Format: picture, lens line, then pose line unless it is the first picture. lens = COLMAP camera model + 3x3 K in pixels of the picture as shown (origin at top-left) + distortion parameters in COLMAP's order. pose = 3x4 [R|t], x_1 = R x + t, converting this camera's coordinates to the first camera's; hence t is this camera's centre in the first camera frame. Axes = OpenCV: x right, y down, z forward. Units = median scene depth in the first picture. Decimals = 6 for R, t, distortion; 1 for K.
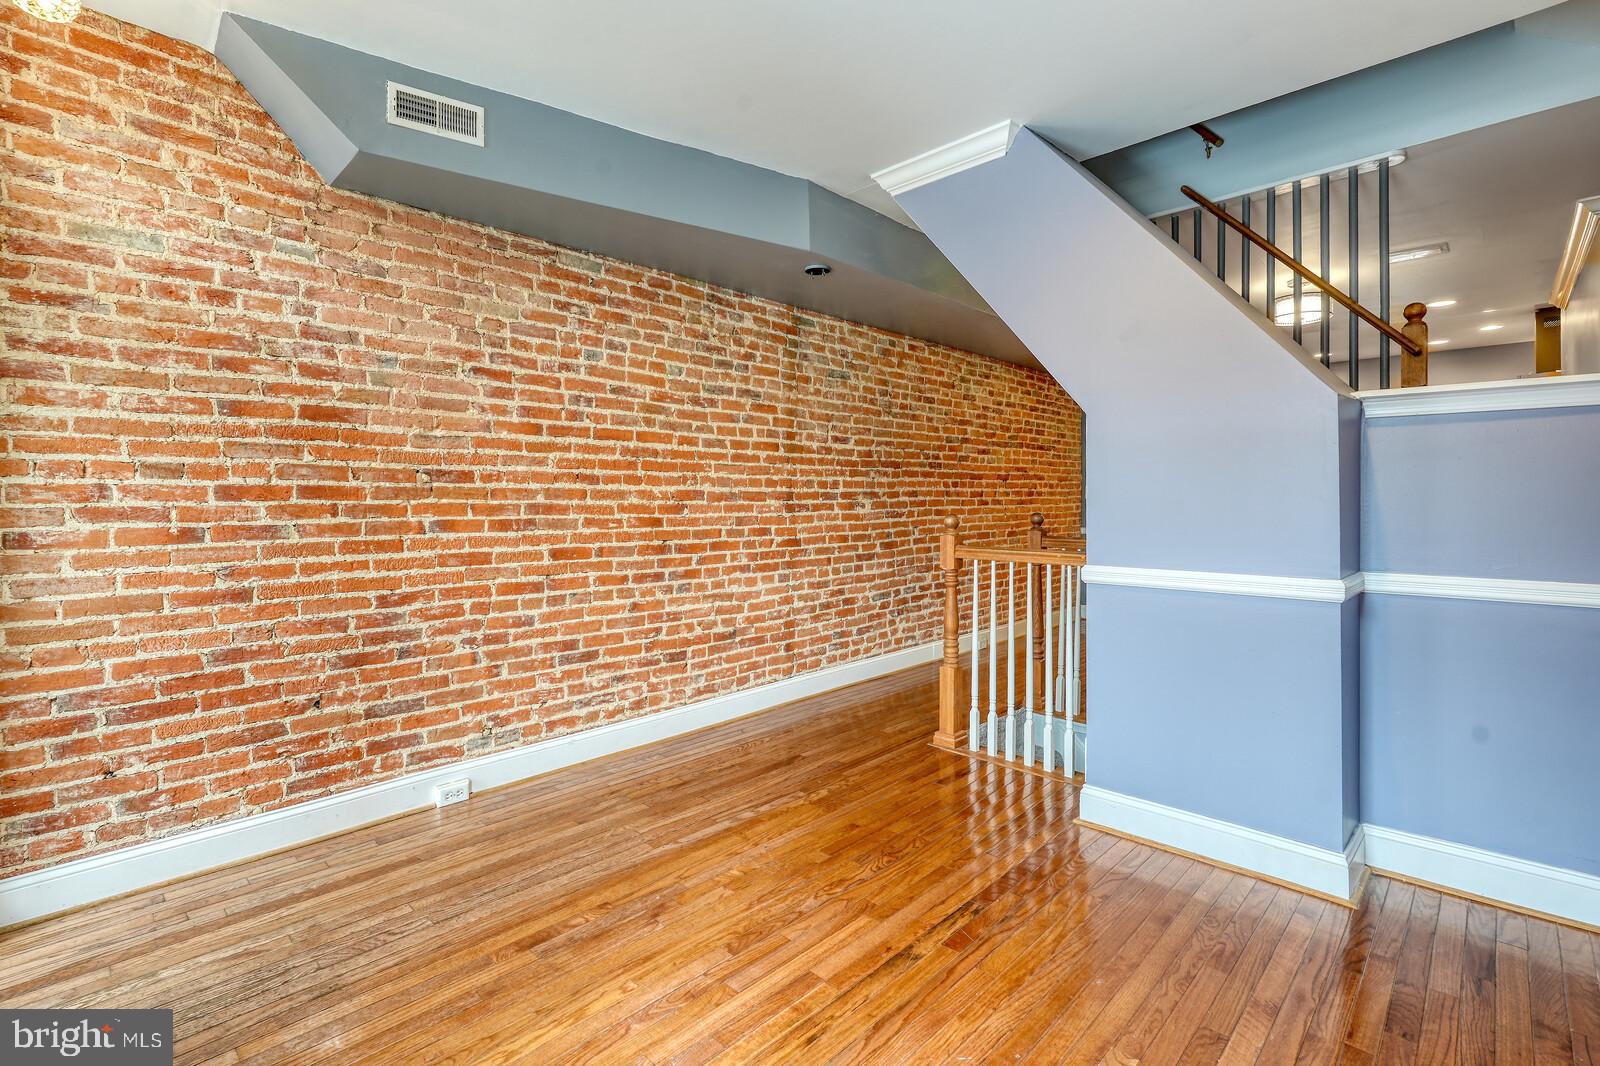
lens RADIAL K [[701.6, 0, 737.2], [0, 701.6, 499.7], [0, 0, 1]] dist [-0.017118, 0.008300]
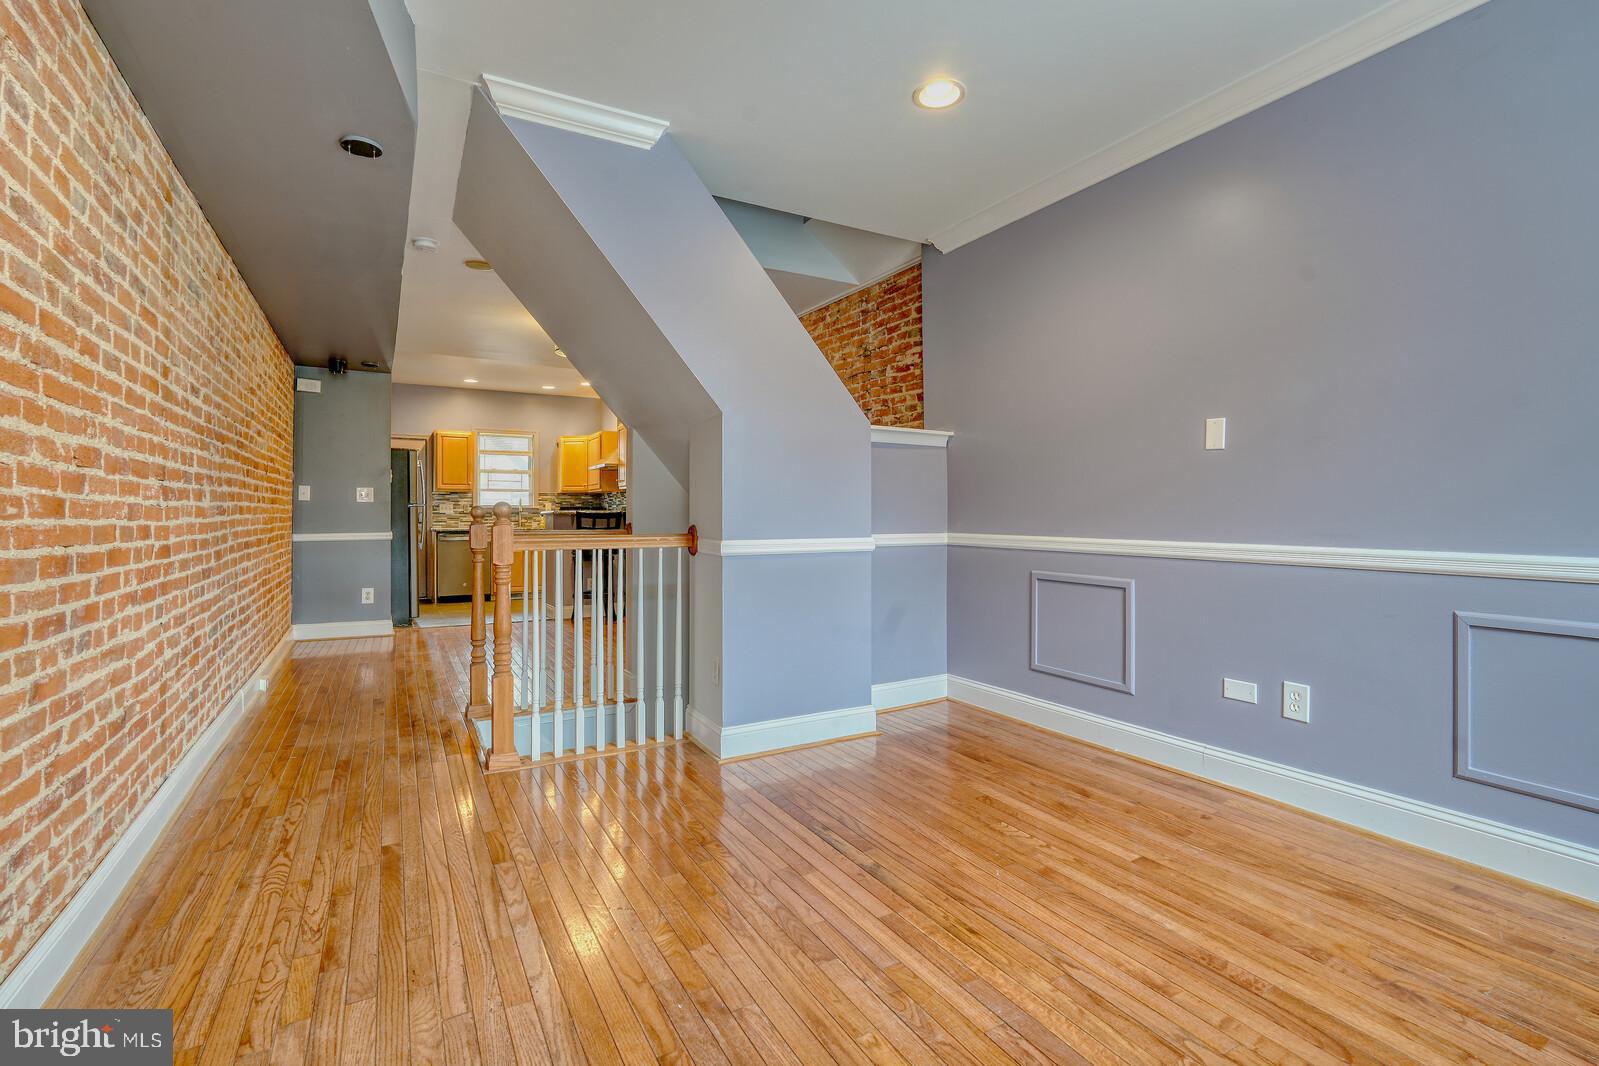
lens RADIAL K [[737.8, 0, 782.3], [0, 737.8, 513.7], [0, 0, 1]] dist [-0.012821, 0.004754]
pose [[0.256738, 0.010262, 0.966426, -0.404762], [-0.008029, 0.999932, -0.008485, 0.031555], [-0.966448, -0.005581, 0.256803, 0.344692]]
